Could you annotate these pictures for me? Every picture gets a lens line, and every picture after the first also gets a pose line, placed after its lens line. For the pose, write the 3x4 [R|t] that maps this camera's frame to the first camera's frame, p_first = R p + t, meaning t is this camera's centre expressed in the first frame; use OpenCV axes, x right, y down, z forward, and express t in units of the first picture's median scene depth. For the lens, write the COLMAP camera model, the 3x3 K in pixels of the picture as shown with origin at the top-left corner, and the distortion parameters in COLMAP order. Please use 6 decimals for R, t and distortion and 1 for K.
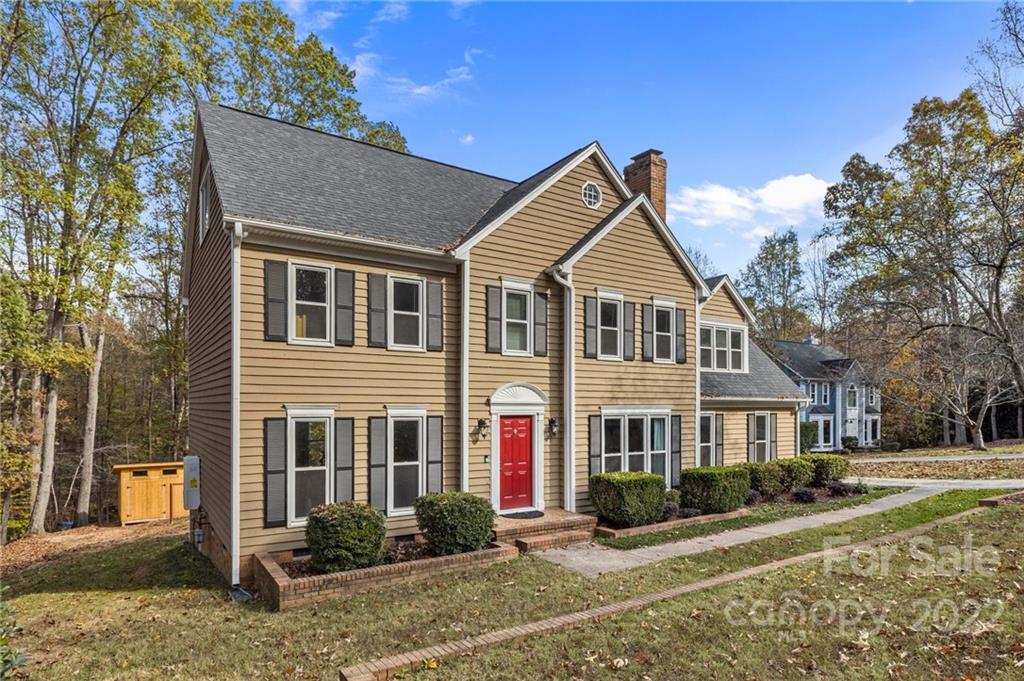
lens RADIAL K [[579.3, 0, 518.6], [0, 579.3, 405.8], [0, 0, 1]] dist [0.004941, 0.000149]
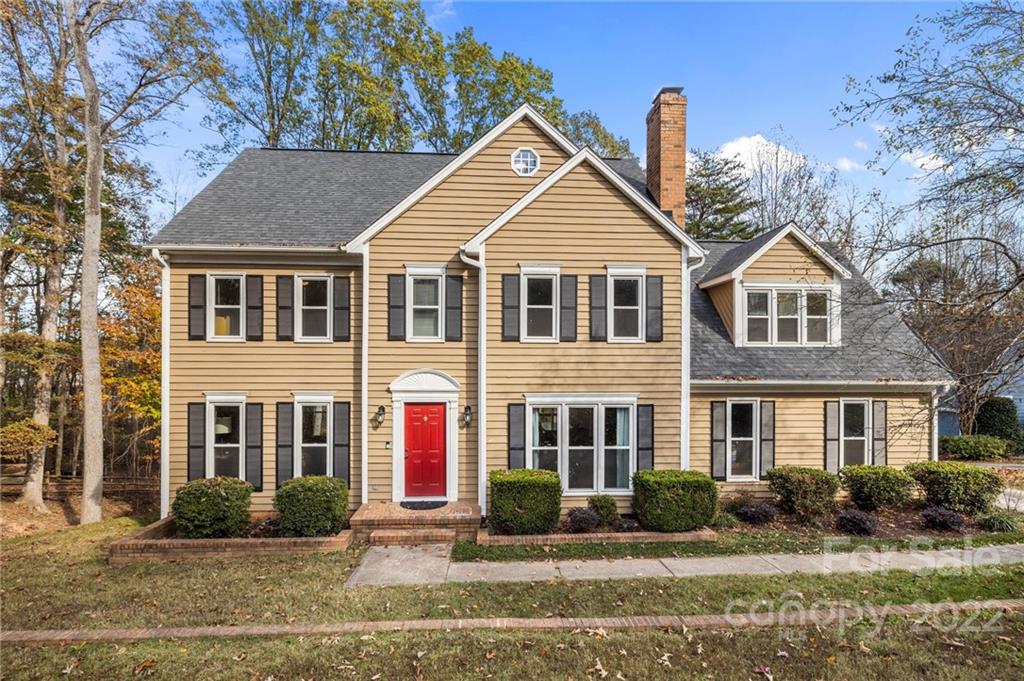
lens RADIAL K [[532.1, 0, 517.5], [0, 532.1, 369.5], [0, 0, 1]] dist [-0.000109, -0.000092]
pose [[0.865838, -0.000506, -0.500324, 0.572414], [-0.000945, 0.999996, -0.002647, -0.036711], [0.500323, 0.002765, 0.865834, 0.288108]]
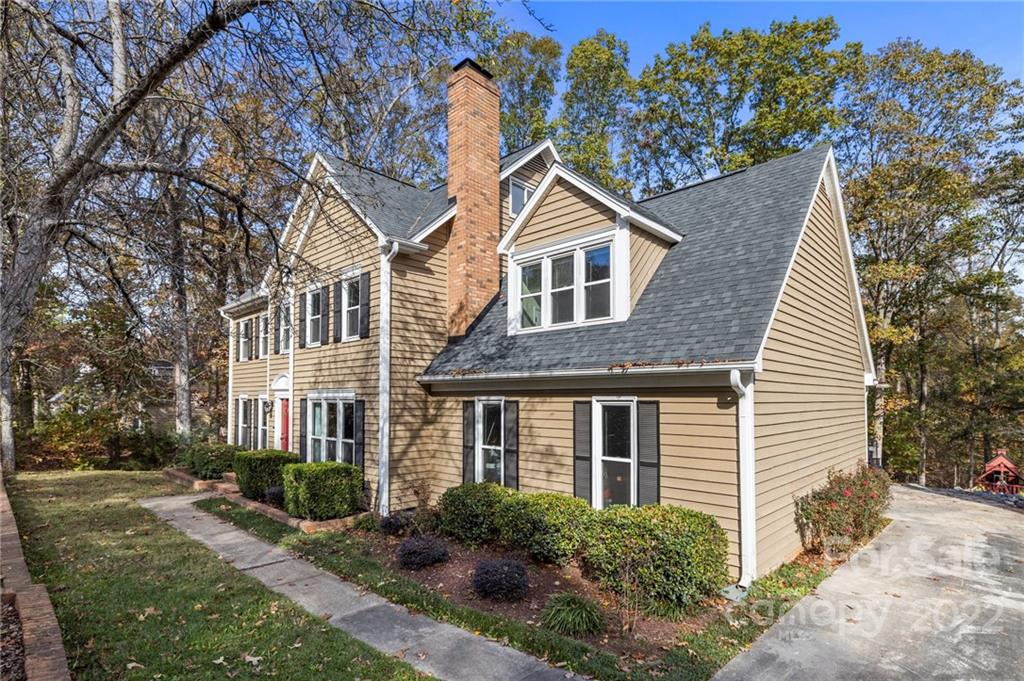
lens RADIAL K [[504.4, 0, 515.4], [0, 504.4, 382.6], [0, 0, 1]] dist [-0.001363, -0.000052]
pose [[0.219092, -0.029997, -0.975243, 1.205194], [-0.000233, 0.999526, -0.030796, 0.015393], [0.975704, 0.006974, 0.218981, 1.229429]]
